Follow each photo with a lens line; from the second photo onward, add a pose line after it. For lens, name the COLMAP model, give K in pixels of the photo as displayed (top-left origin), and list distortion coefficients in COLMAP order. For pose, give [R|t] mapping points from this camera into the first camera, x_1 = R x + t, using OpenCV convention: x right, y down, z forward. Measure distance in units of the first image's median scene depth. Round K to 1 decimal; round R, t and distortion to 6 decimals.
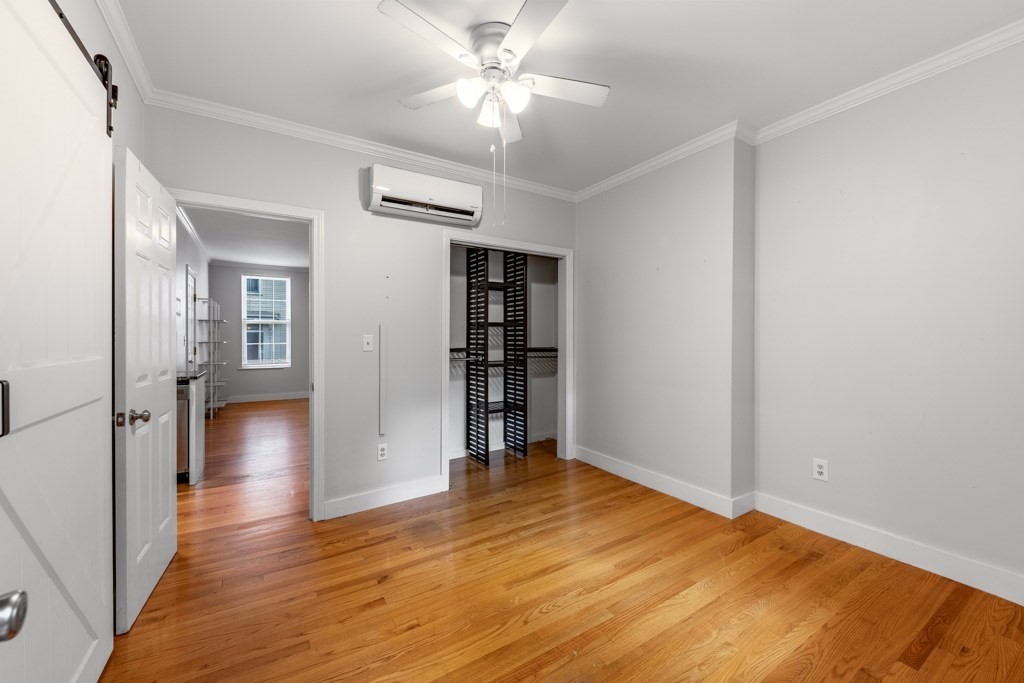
lens RADIAL K [[407.1, 0, 513.7], [0, 407.1, 338.6], [0, 0, 1]] dist [0.001286, -0.003200]
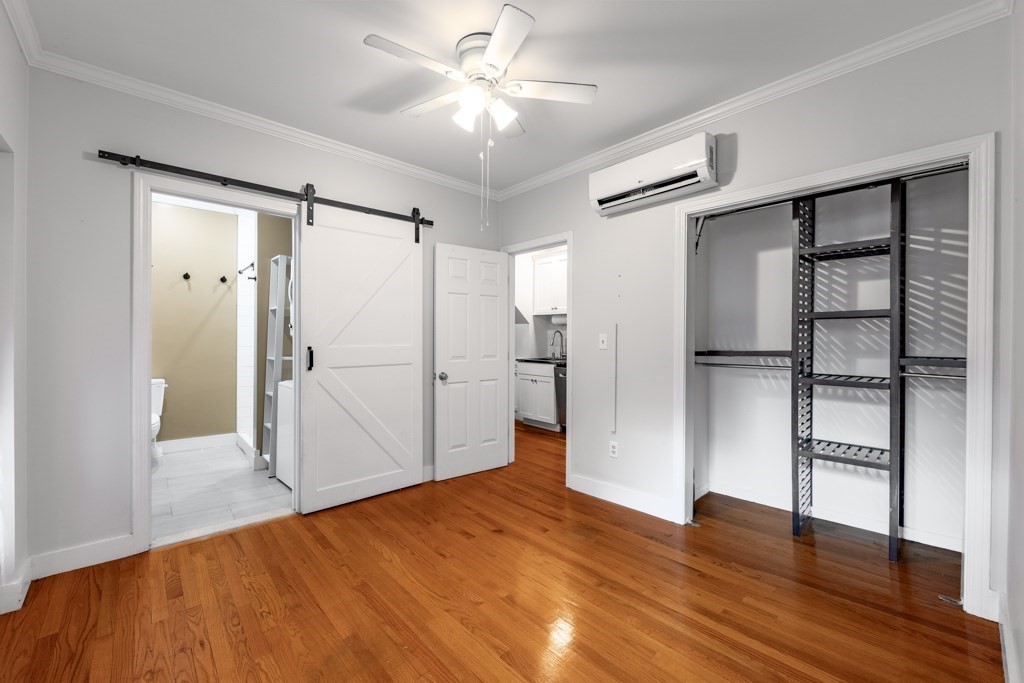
lens RADIAL K [[408.3, 0, 512.3], [0, 408.3, 335.7], [0, 0, 1]] dist [0.002276, -0.000451]
pose [[0.174233, -0.002640, -0.984701, 0.703318], [-0.002302, 0.999993, -0.003088, -0.000830], [0.984702, 0.002805, 0.174226, 0.632685]]
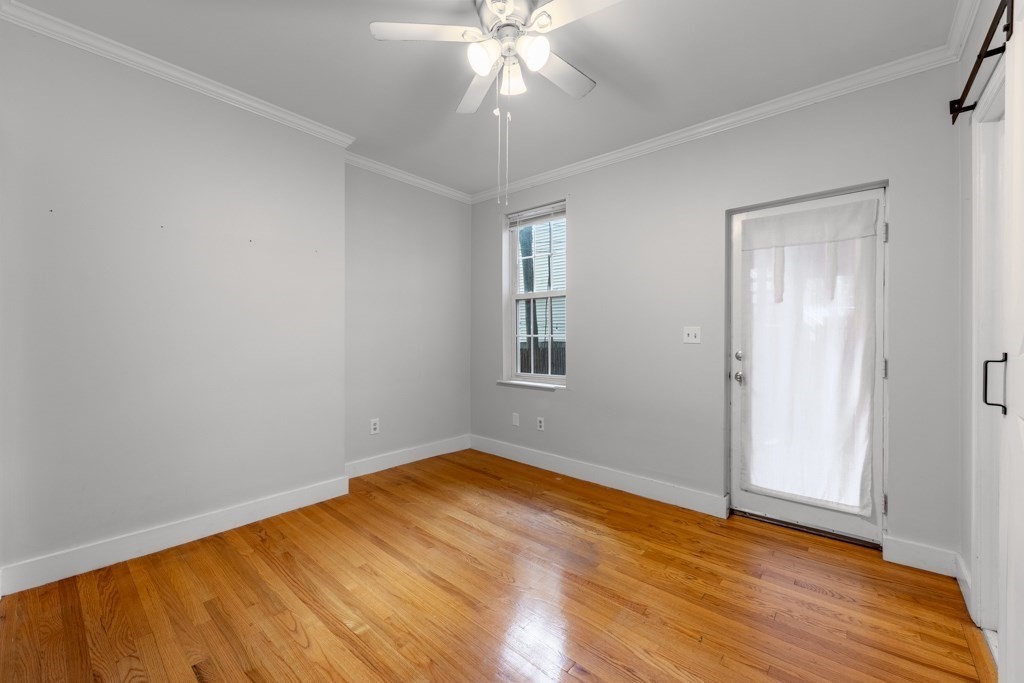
lens RADIAL K [[400.9, 0, 518.6], [0, 400.9, 338.1], [0, 0, 1]] dist [0.012089, -0.000372]
pose [[-0.304801, -0.006365, 0.952395, -0.640571], [-0.004648, 0.999976, 0.005196, 0.011478], [-0.952405, -0.002844, -0.304824, 0.880967]]
